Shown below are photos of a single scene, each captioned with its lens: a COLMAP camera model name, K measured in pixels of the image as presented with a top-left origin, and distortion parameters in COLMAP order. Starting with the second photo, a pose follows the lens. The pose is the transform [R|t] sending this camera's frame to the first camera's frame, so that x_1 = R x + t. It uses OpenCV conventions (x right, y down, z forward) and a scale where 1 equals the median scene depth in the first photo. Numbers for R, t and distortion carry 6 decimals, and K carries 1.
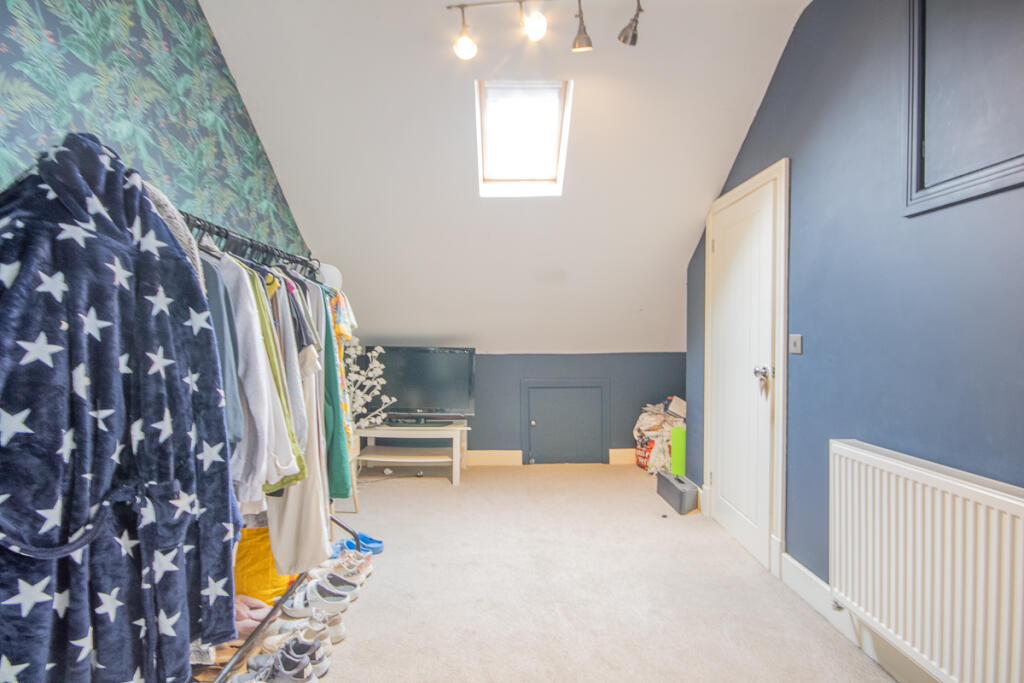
lens RADIAL K [[501.9, 0, 512.0], [0, 501.9, 341.5], [0, 0, 1]] dist [0.015858, -0.010646]
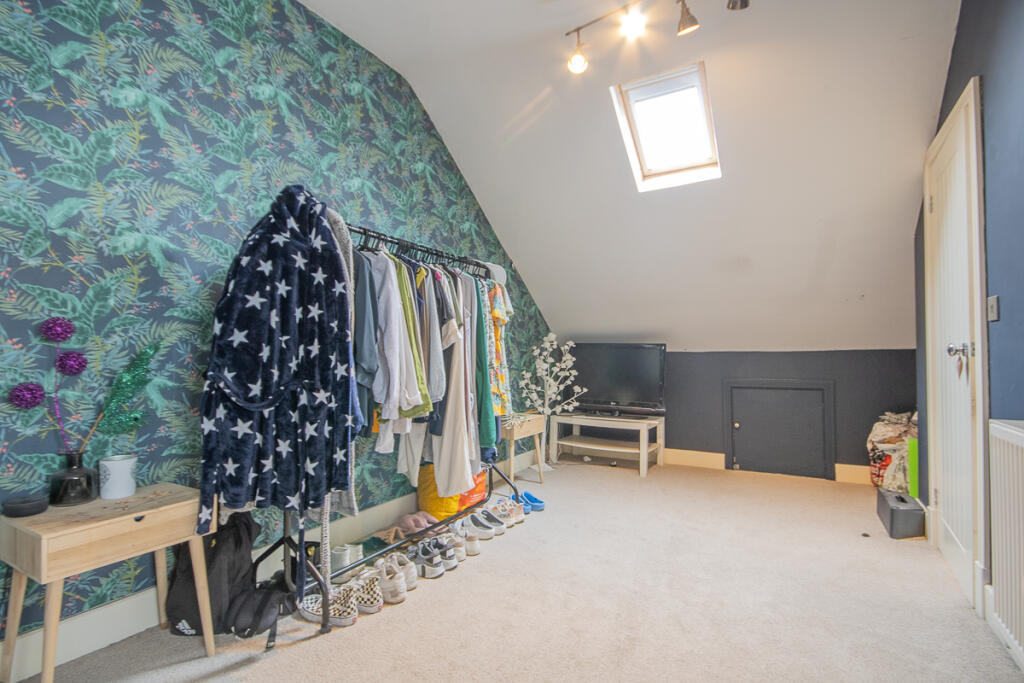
lens RADIAL K [[501.9, 0, 512.0], [0, 501.9, 341.5], [0, 0, 1]] dist [0.015858, -0.010646]
pose [[0.854243, -0.012713, -0.519718, 0.401330], [-0.009572, 0.999147, -0.040174, 0.111323], [0.519785, 0.039293, 0.853393, -0.044956]]
